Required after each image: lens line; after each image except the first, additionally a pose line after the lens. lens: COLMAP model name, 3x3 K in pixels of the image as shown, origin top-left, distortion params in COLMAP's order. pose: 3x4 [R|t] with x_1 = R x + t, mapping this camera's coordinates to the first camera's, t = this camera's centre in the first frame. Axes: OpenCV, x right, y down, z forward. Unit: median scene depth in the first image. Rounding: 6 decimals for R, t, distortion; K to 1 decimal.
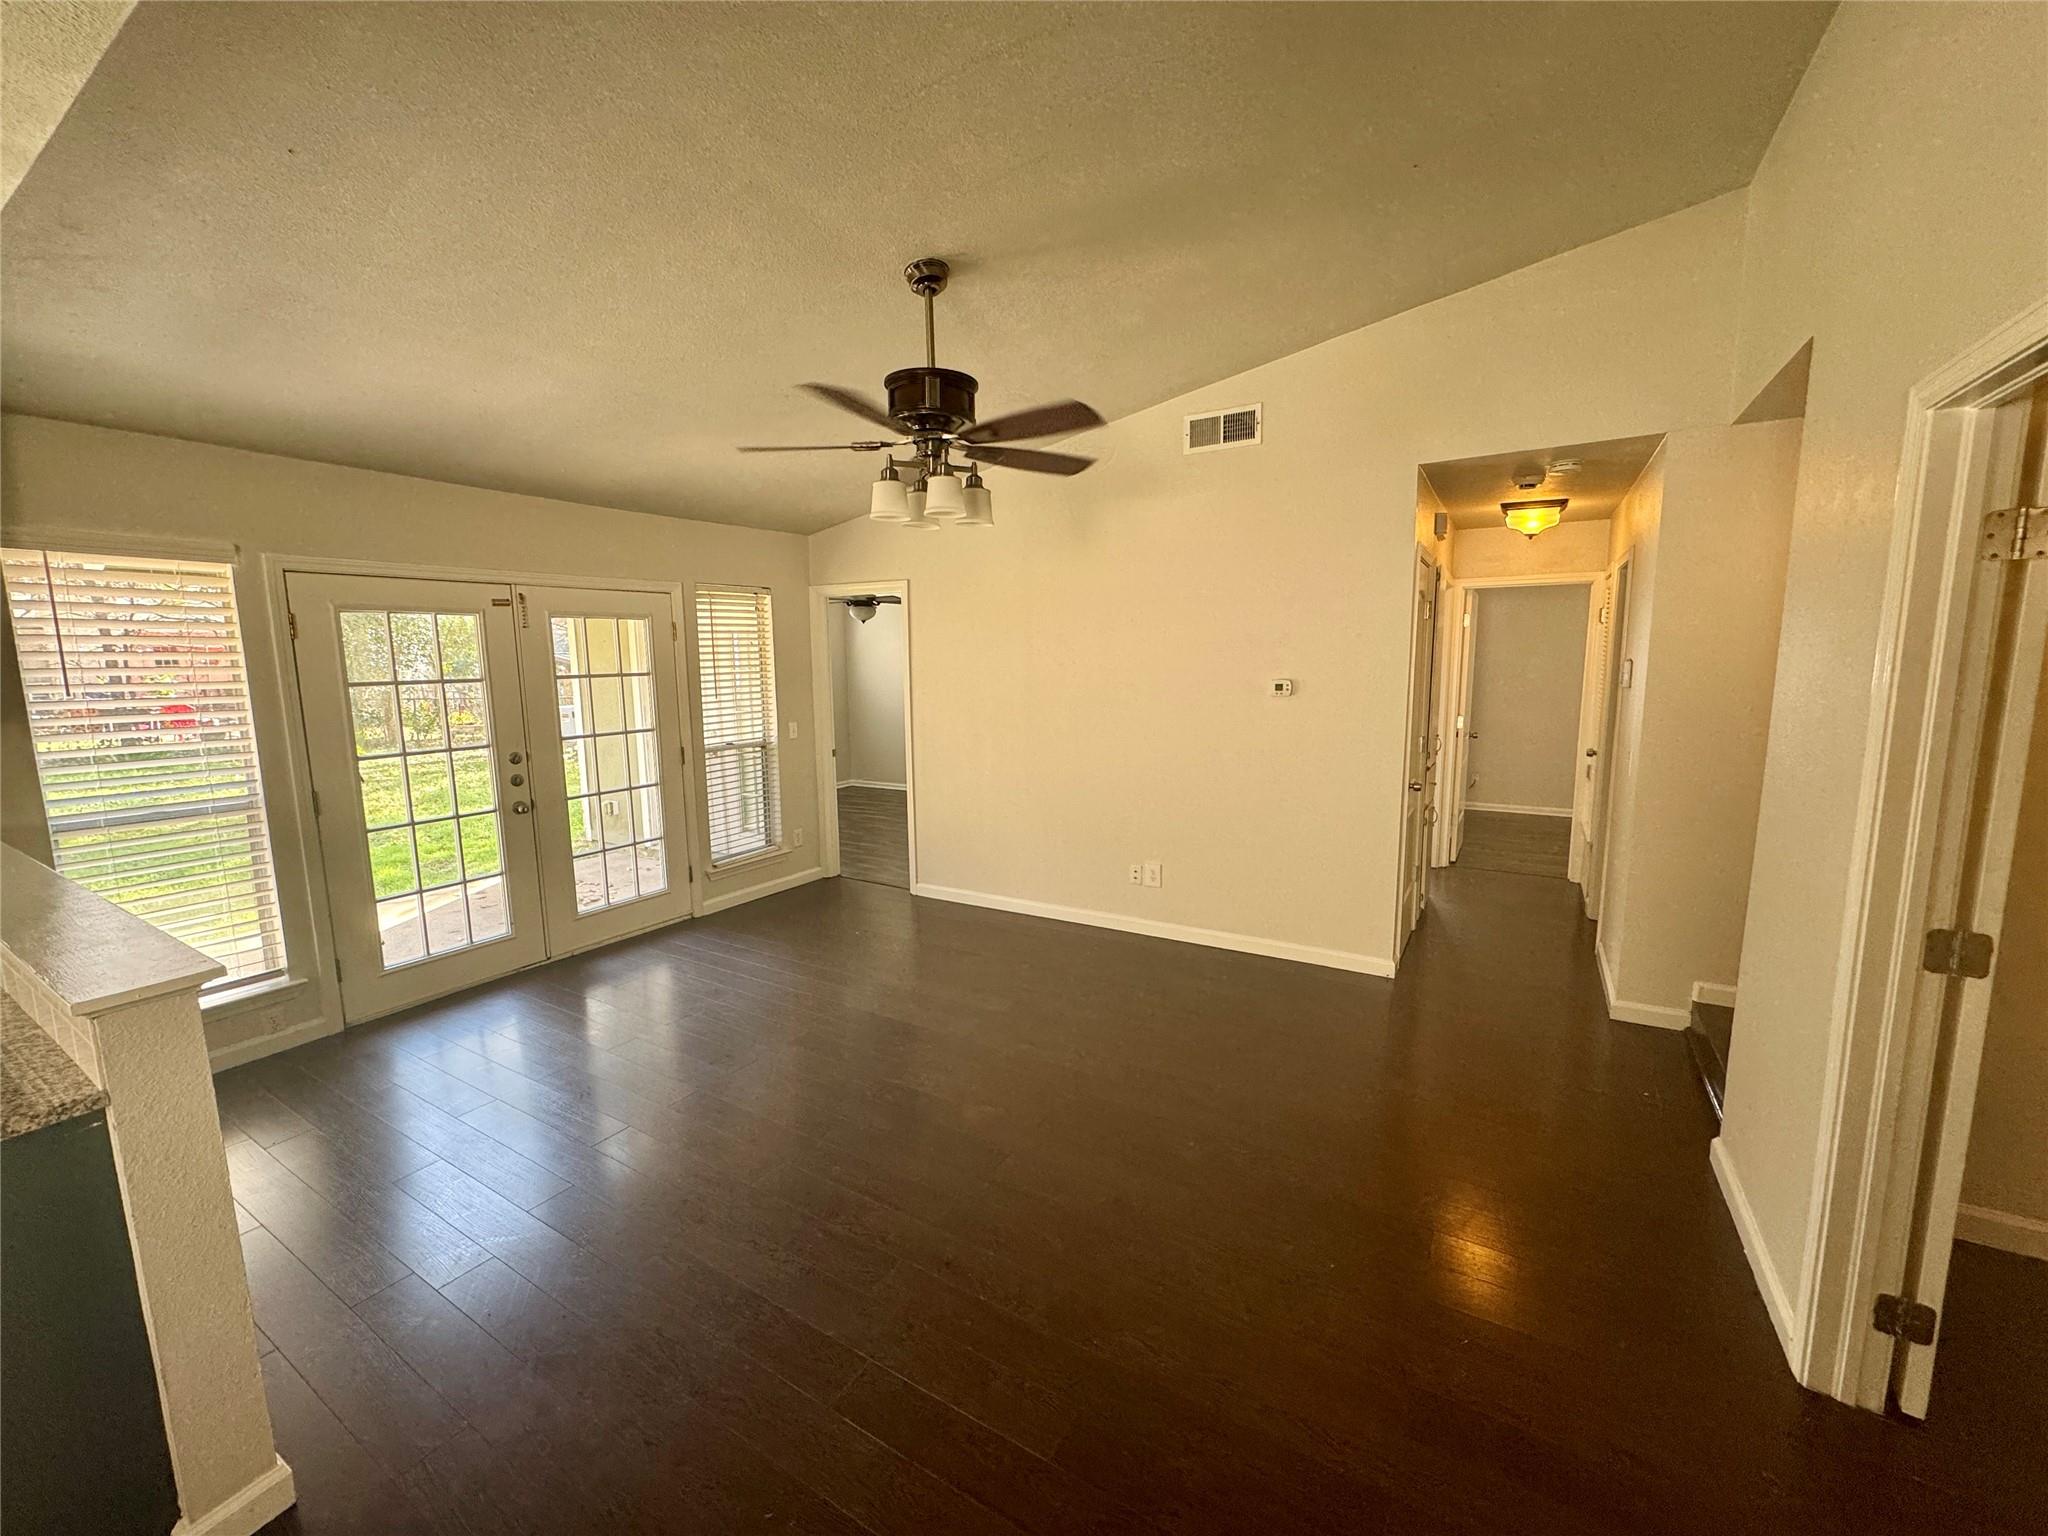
lens RADIAL K [[817.2, 0, 1030.3], [0, 817.2, 771.2], [0, 0, 1]] dist [-0.001258, -0.000146]
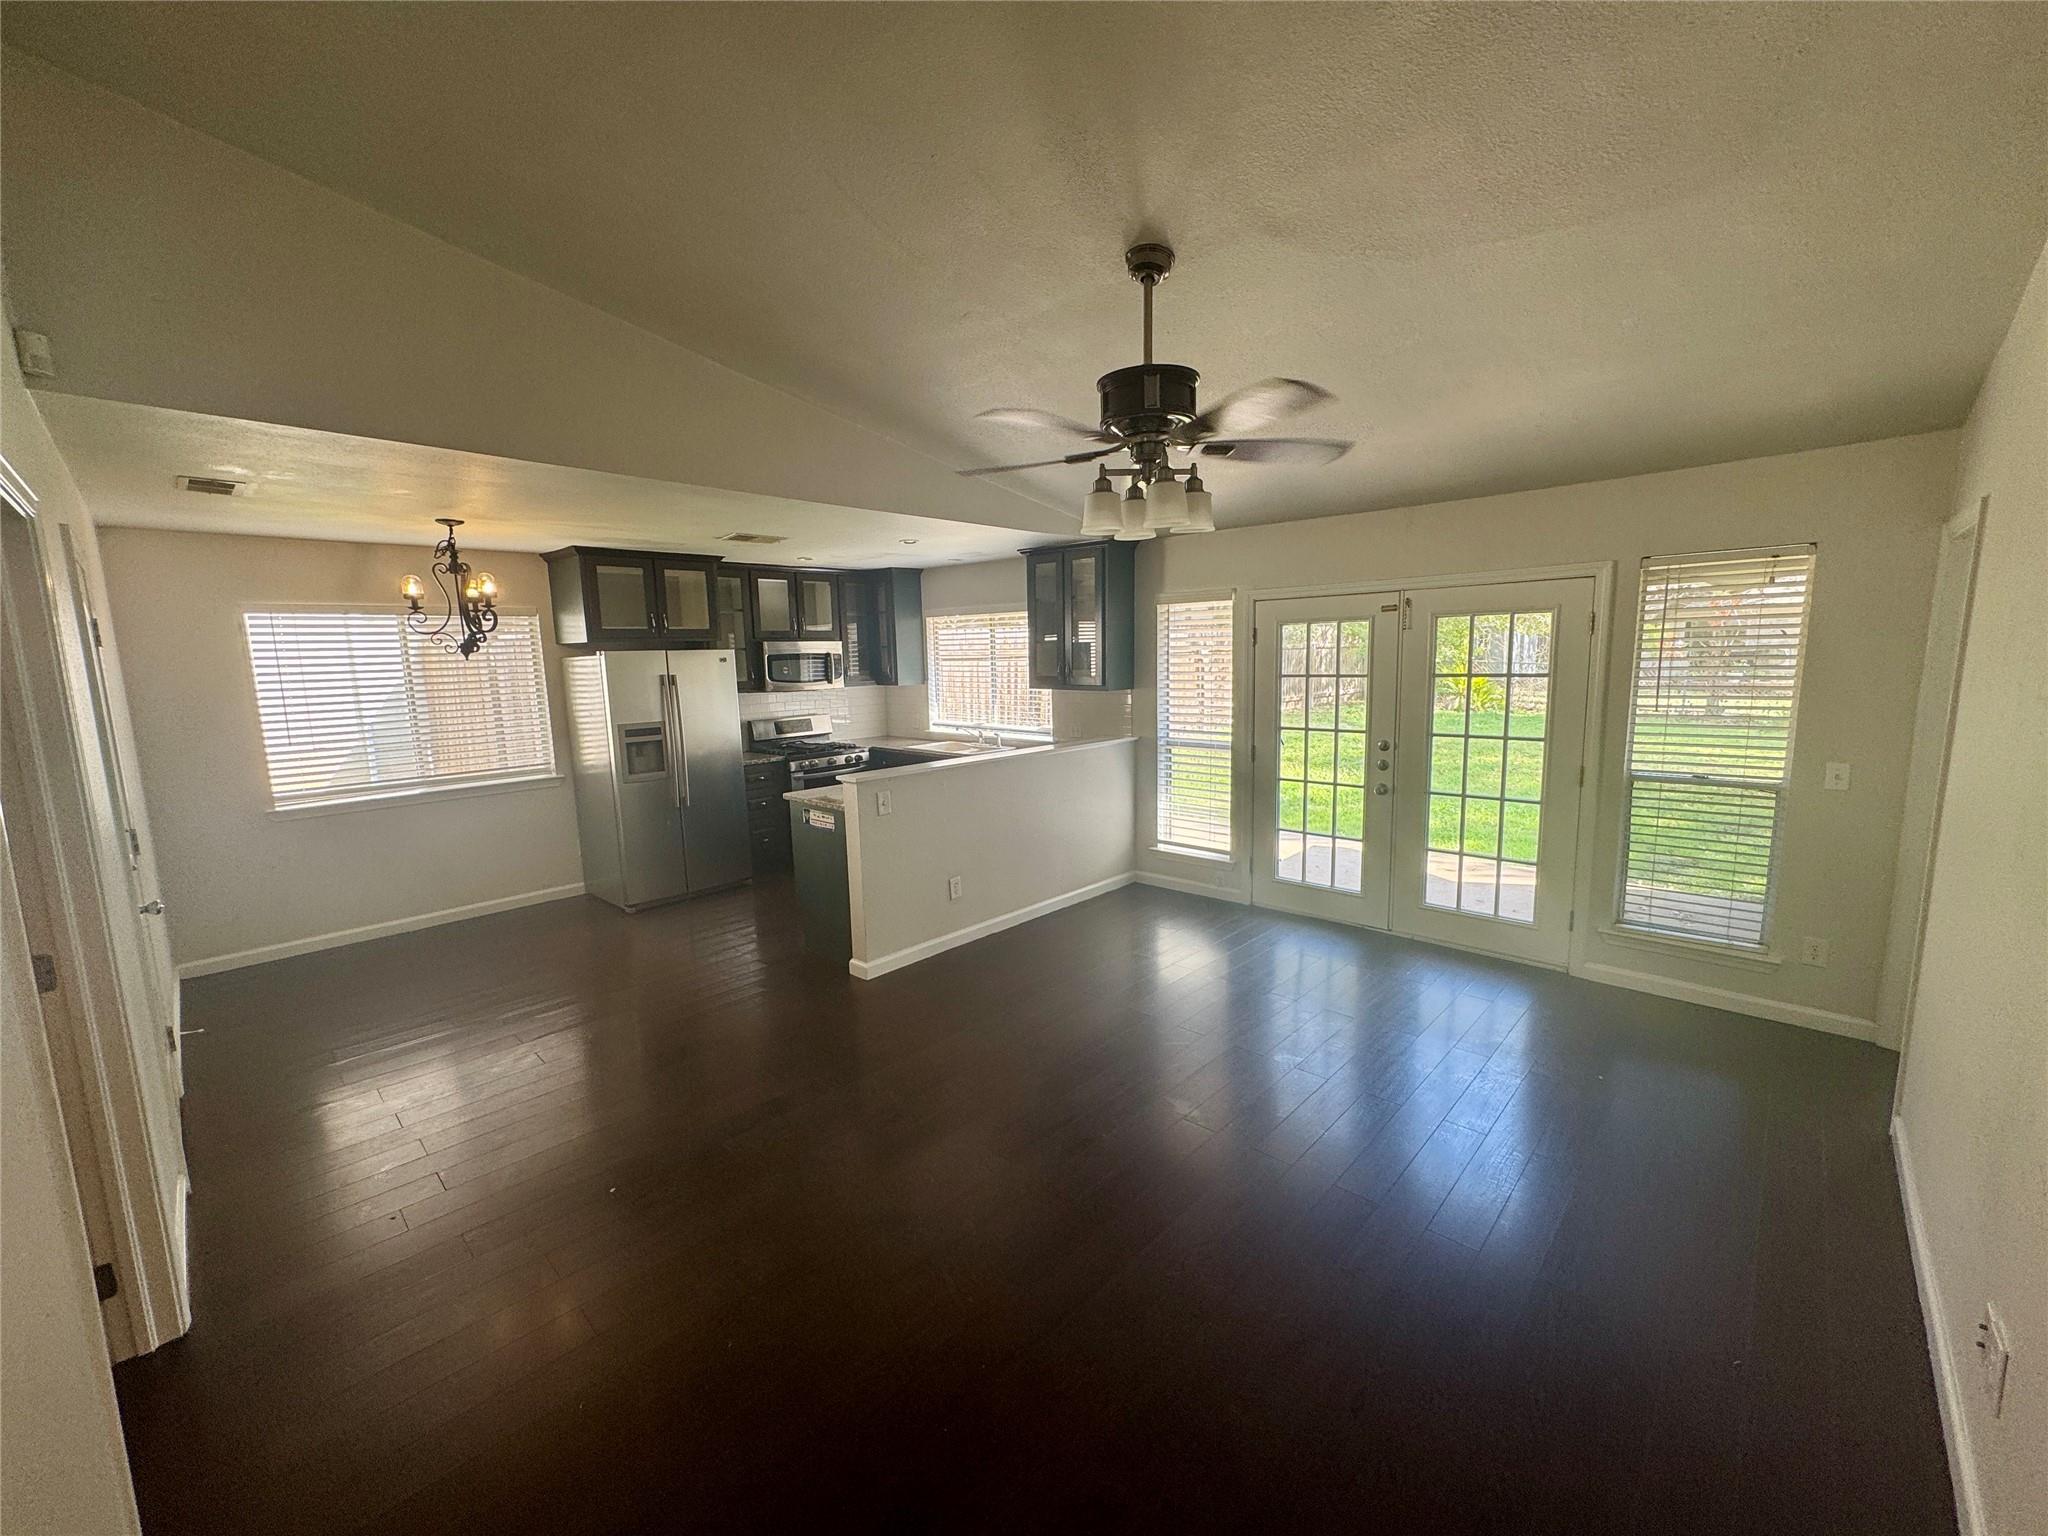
lens RADIAL K [[817.2, 0, 1022.6], [0, 817.2, 762.8], [0, 0, 1]] dist [-0.001258, -0.000146]
pose [[-0.208021, 0.158175, -0.965250, 0.564863], [-0.104965, 0.977529, 0.182808, -0.146283], [0.972476, 0.139345, -0.186744, 0.724634]]
